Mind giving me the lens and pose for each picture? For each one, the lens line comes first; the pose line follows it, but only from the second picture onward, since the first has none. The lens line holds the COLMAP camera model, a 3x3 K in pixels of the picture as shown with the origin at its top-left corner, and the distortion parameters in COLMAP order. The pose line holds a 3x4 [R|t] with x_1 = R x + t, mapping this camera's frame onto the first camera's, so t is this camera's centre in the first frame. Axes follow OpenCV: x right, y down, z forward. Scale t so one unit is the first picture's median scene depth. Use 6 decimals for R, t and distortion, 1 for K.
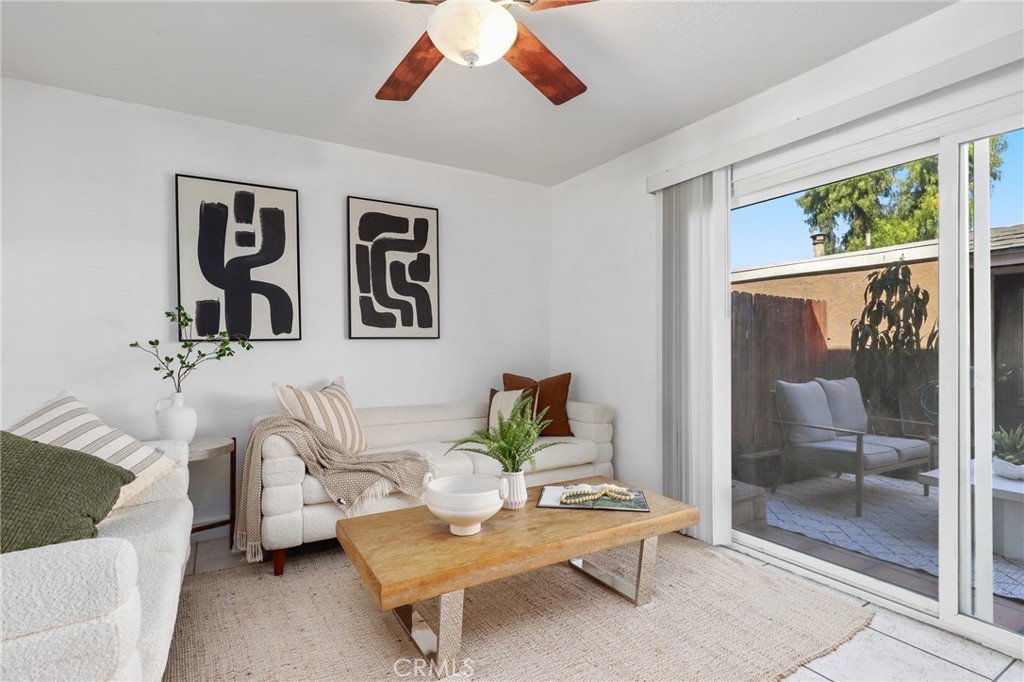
lens RADIAL K [[497.2, 0, 512.0], [0, 497.2, 341.0], [0, 0, 1]] dist [-0.000528, -0.000127]
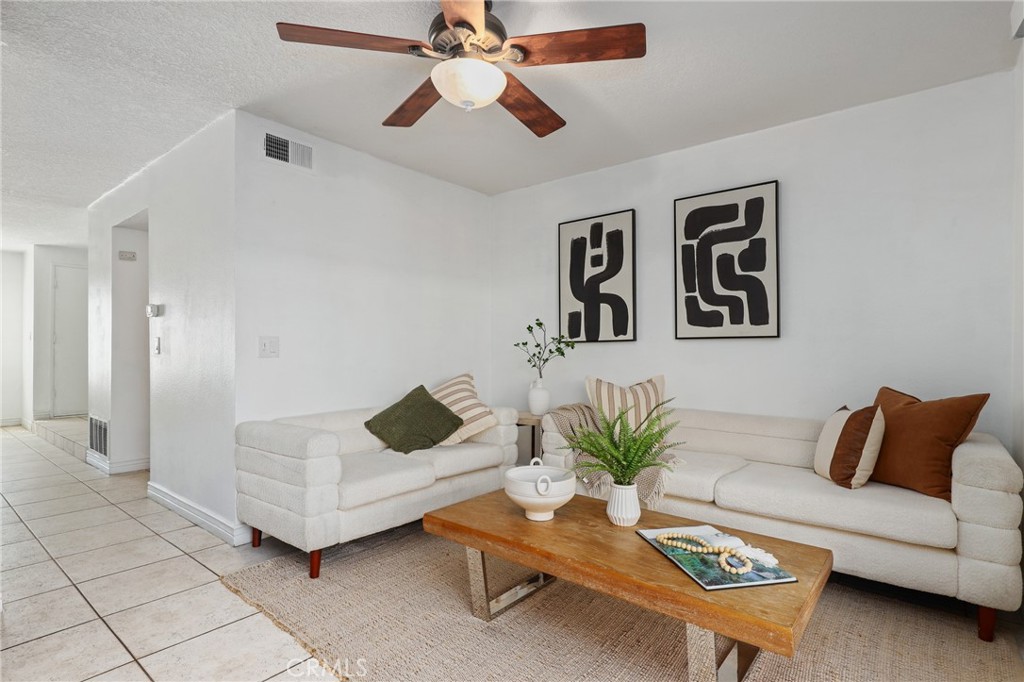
lens RADIAL K [[497.2, 0, 512.0], [0, 497.2, 341.0], [0, 0, 1]] dist [-0.000528, -0.000127]
pose [[0.353721, -0.011367, -0.935282, 0.502911], [0.002798, 0.999935, -0.011095, 0.009519], [0.935347, 0.001308, 0.353729, 0.322635]]
